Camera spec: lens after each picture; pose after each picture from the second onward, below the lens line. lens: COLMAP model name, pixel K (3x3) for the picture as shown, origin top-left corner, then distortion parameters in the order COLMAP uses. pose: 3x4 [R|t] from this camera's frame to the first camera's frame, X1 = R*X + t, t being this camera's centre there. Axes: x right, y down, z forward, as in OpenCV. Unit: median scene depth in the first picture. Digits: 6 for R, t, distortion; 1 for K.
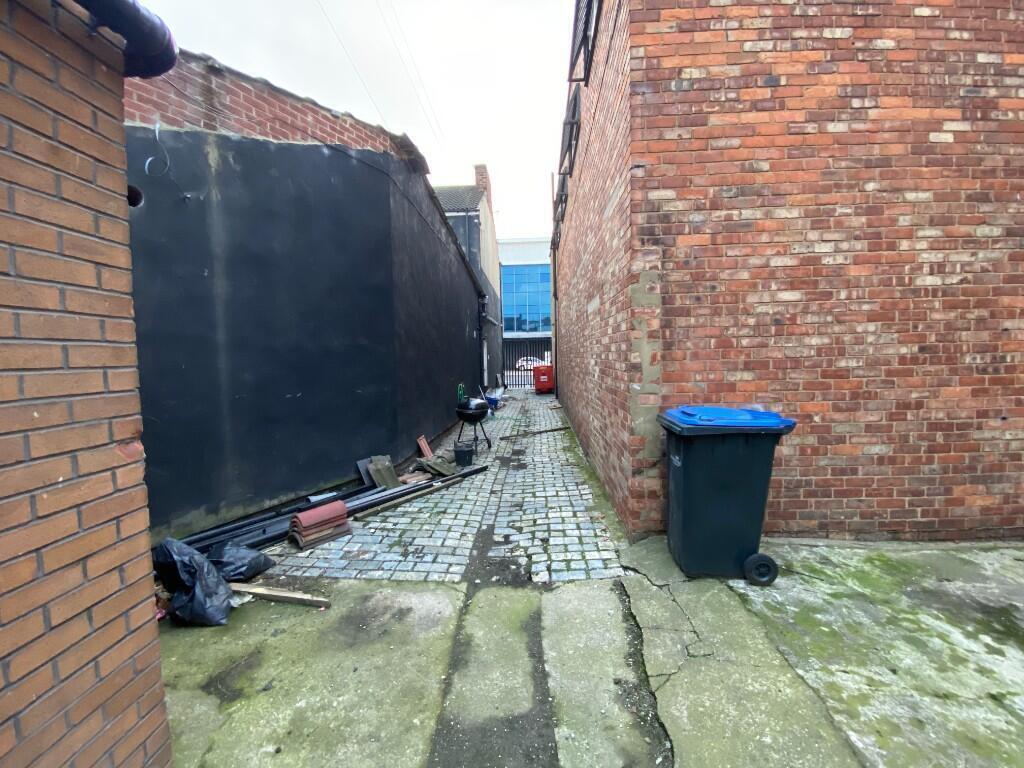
lens RADIAL K [[422.2, 0, 519.6], [0, 422.2, 381.2], [0, 0, 1]] dist [-0.003076, -0.010196]
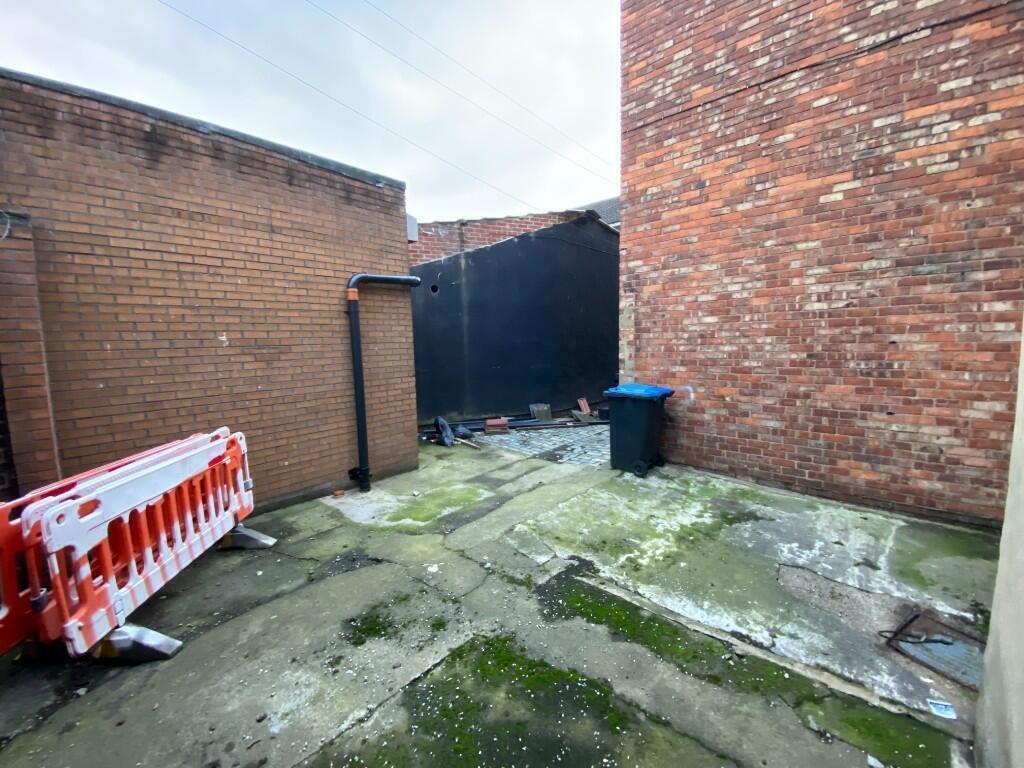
lens RADIAL K [[422.2, 0, 511.7], [0, 422.2, 386.8], [0, 0, 1]] dist [-0.003076, -0.010196]
pose [[0.767511, 0.076305, -0.636478, 1.111576], [-0.029667, 0.996054, 0.083638, -0.062742], [0.640349, -0.045311, 0.766746, -0.713968]]
